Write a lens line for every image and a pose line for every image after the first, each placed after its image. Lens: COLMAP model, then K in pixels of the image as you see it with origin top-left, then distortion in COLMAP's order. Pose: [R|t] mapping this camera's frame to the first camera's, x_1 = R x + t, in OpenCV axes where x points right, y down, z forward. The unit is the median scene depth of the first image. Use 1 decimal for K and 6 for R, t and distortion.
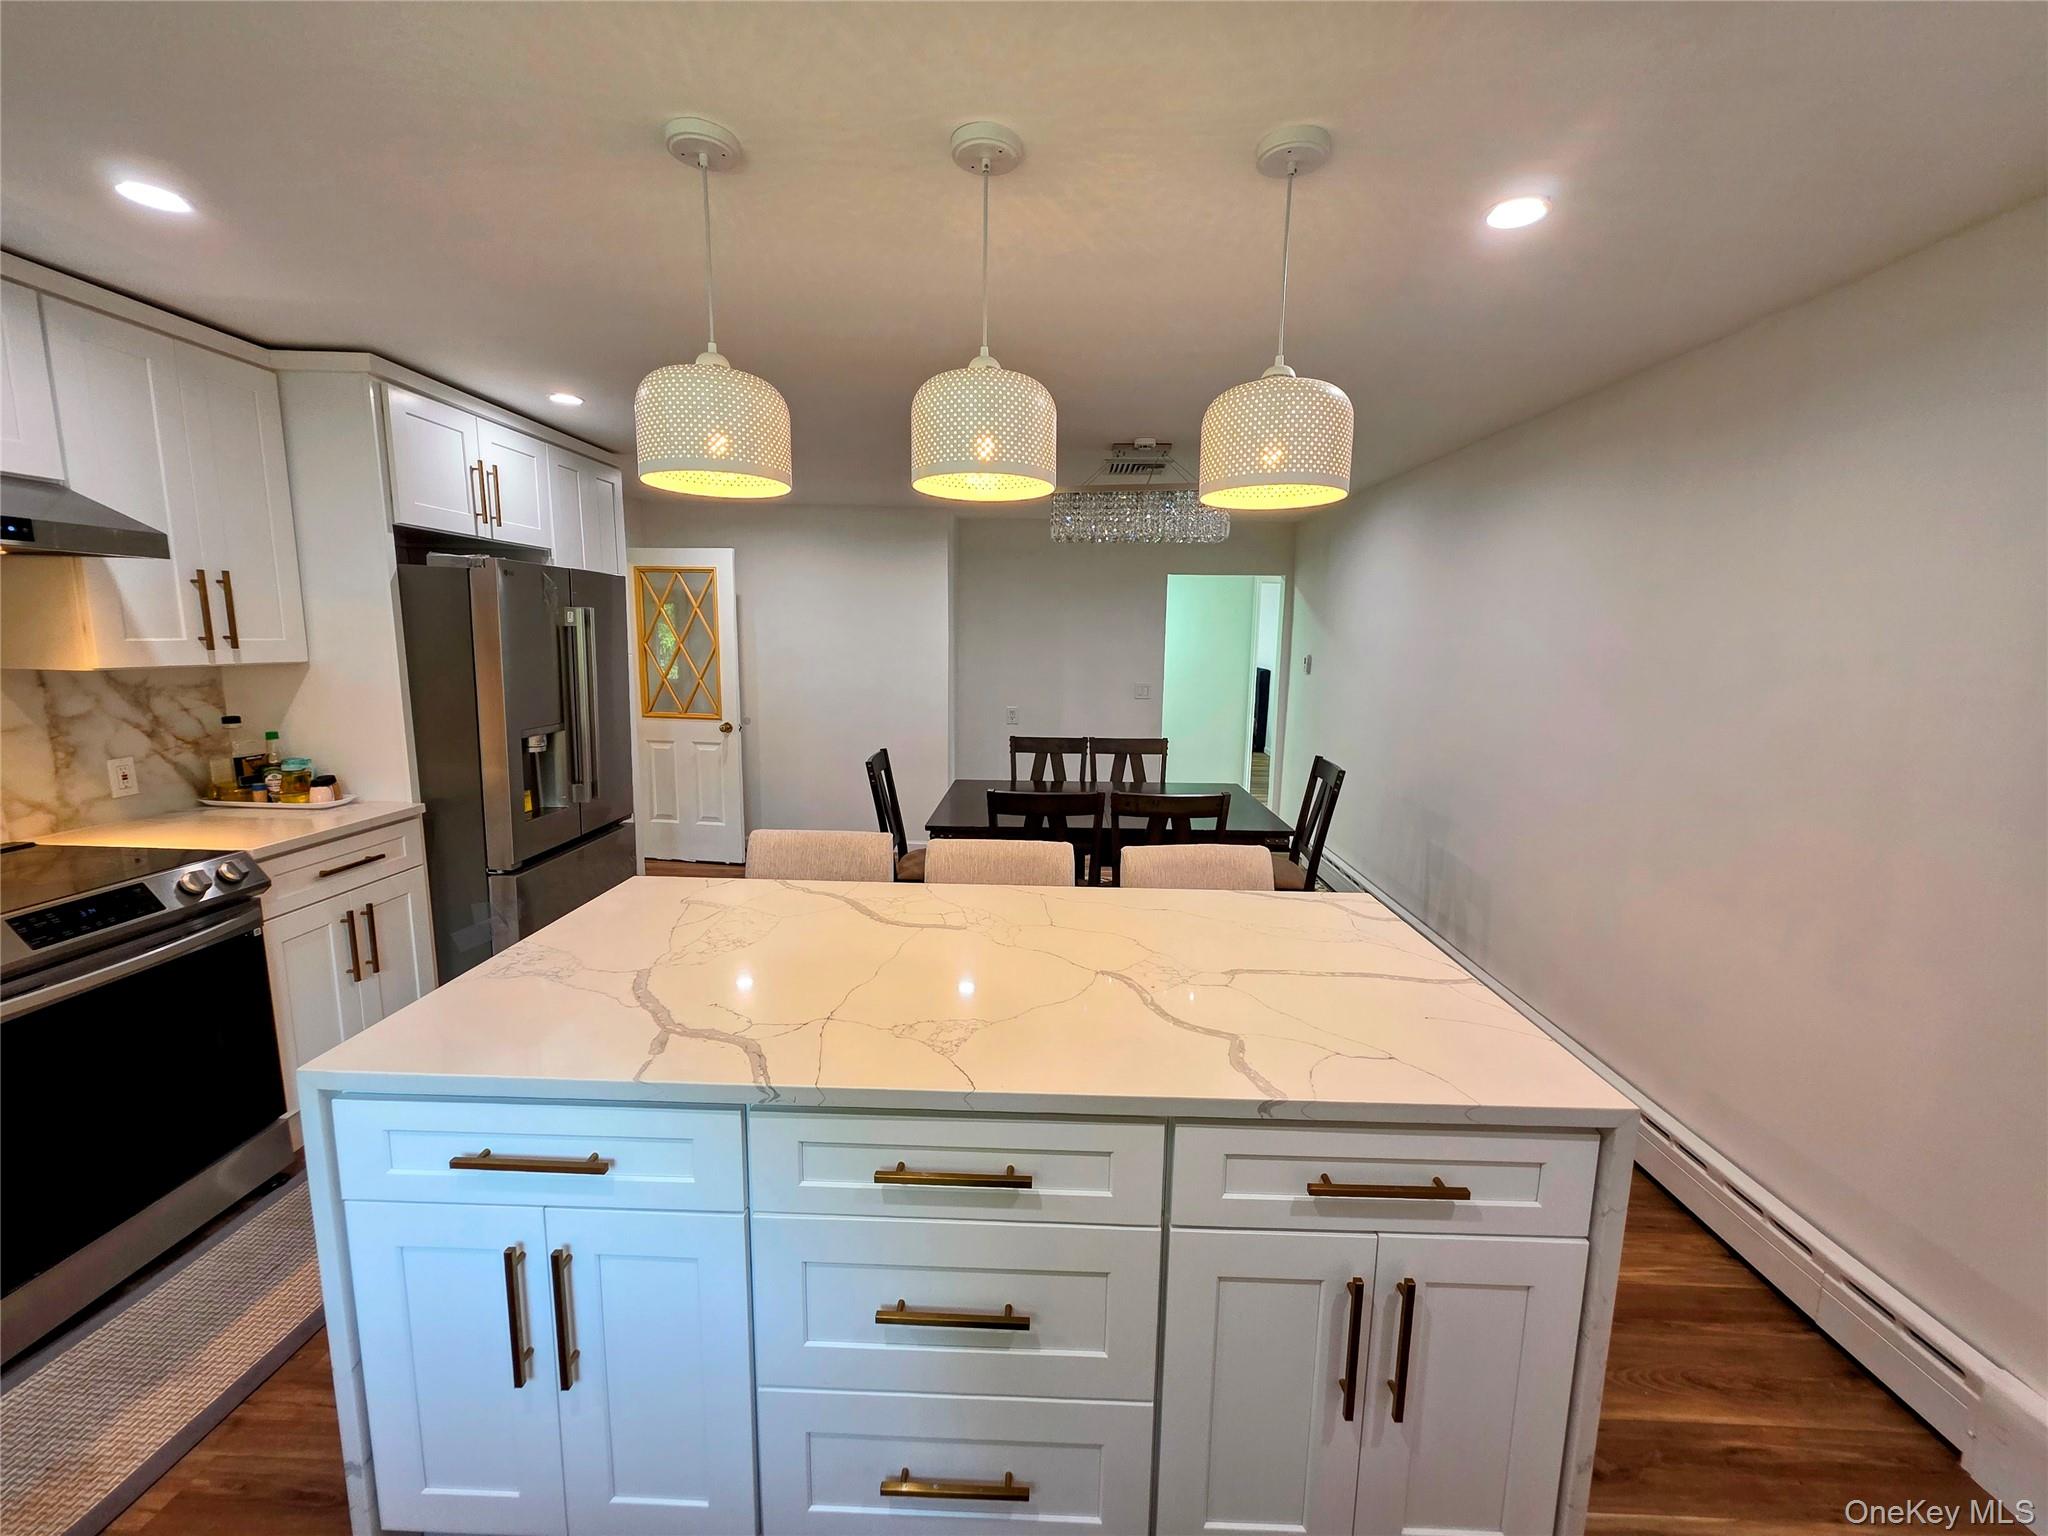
lens RADIAL K [[820.9, 0, 1026.3], [0, 820.9, 755.6], [0, 0, 1]] dist [0.002136, 0.000827]
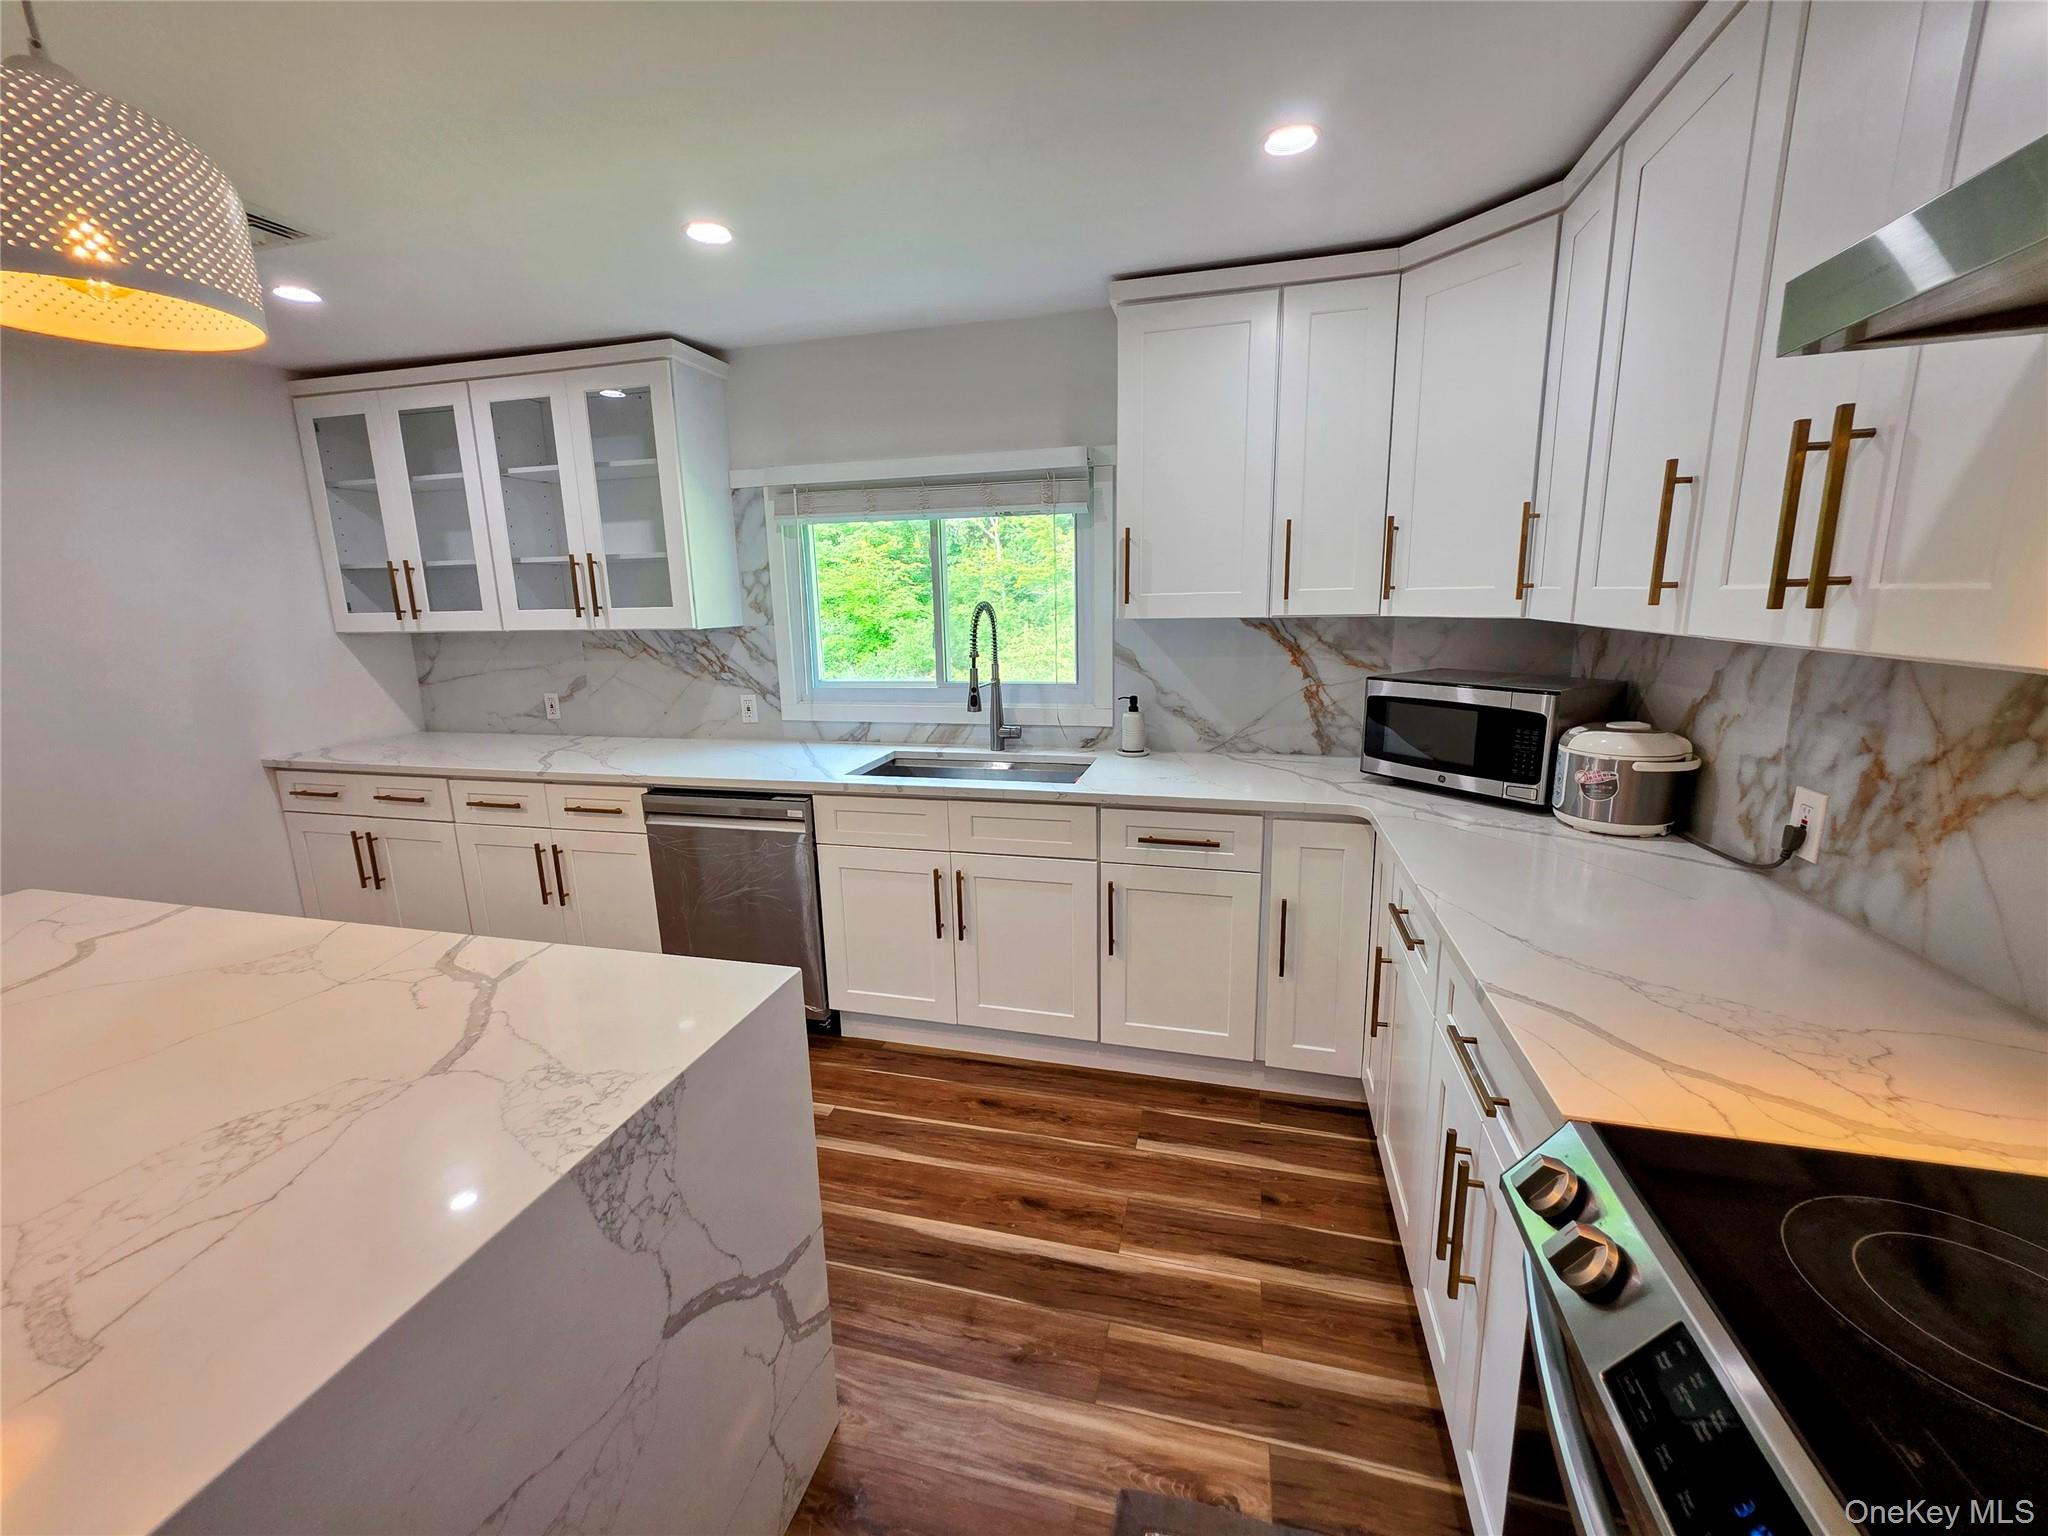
lens RADIAL K [[820.9, 0, 1030.4], [0, 820.9, 769.2], [0, 0, 1]] dist [0.002136, 0.000827]
pose [[-0.976136, -0.039619, 0.213517, -0.546622], [0.038048, 0.936806, 0.347774, -0.100992], [-0.213803, 0.347598, -0.912942, 0.717909]]
